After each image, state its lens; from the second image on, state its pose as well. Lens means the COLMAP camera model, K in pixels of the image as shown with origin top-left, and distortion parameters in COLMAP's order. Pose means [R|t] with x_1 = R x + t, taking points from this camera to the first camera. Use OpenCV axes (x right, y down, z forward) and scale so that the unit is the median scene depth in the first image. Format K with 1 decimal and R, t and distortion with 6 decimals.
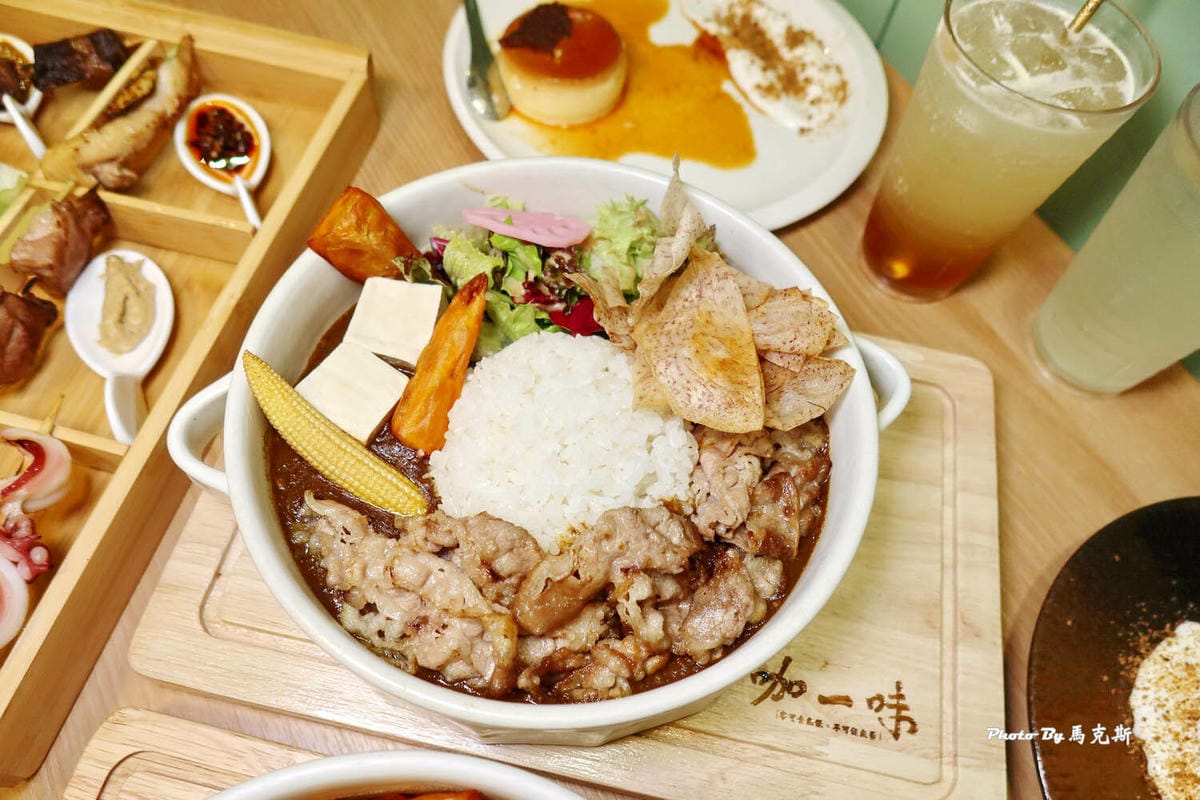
lens RADIAL K [[832.4, 0, 605.4], [0, 832.4, 399.9], [0, 0, 1]] dist [-0.001567, -0.005925]
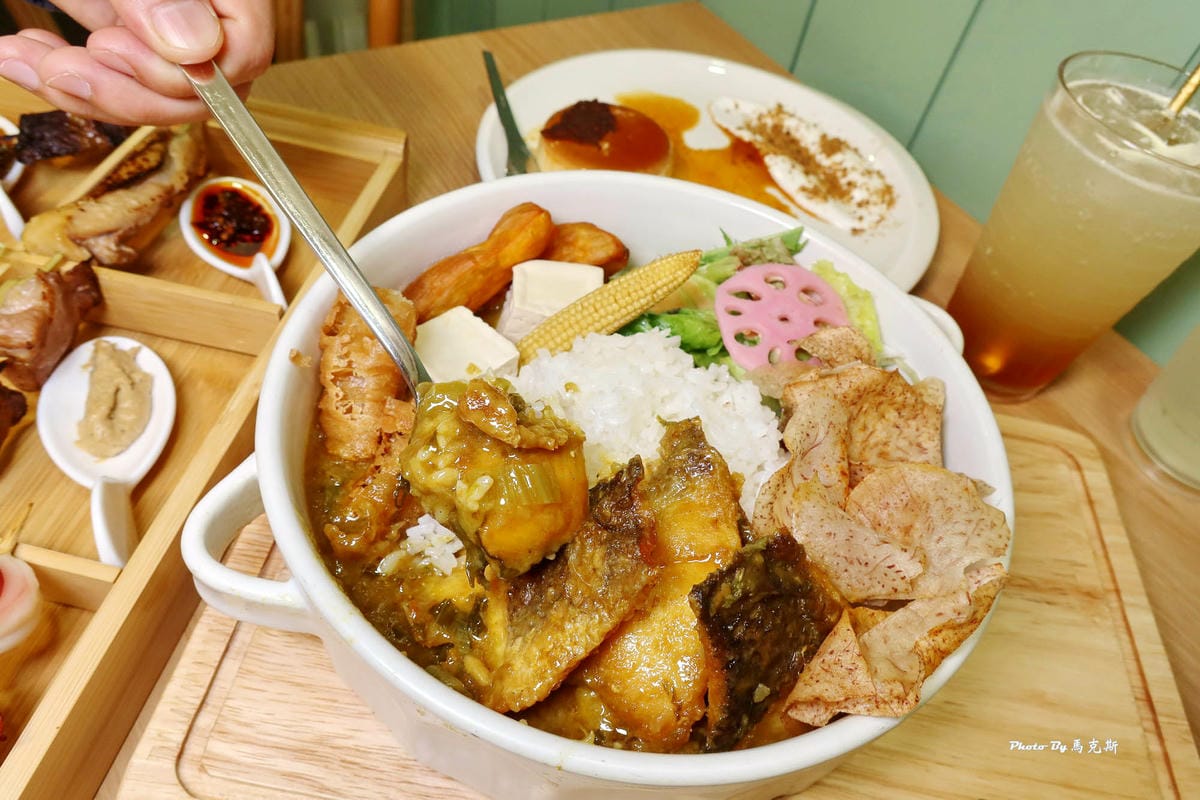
lens RADIAL K [[830.4, 0, 598.4], [0, 830.4, 395.6], [0, 0, 1]] dist [0.000268, -0.000807]
pose [[0.996160, -0.003801, 0.087465, -0.172503], [0.020559, 0.981276, -0.191508, 0.046212], [-0.085099, 0.192571, 0.977586, 0.162115]]
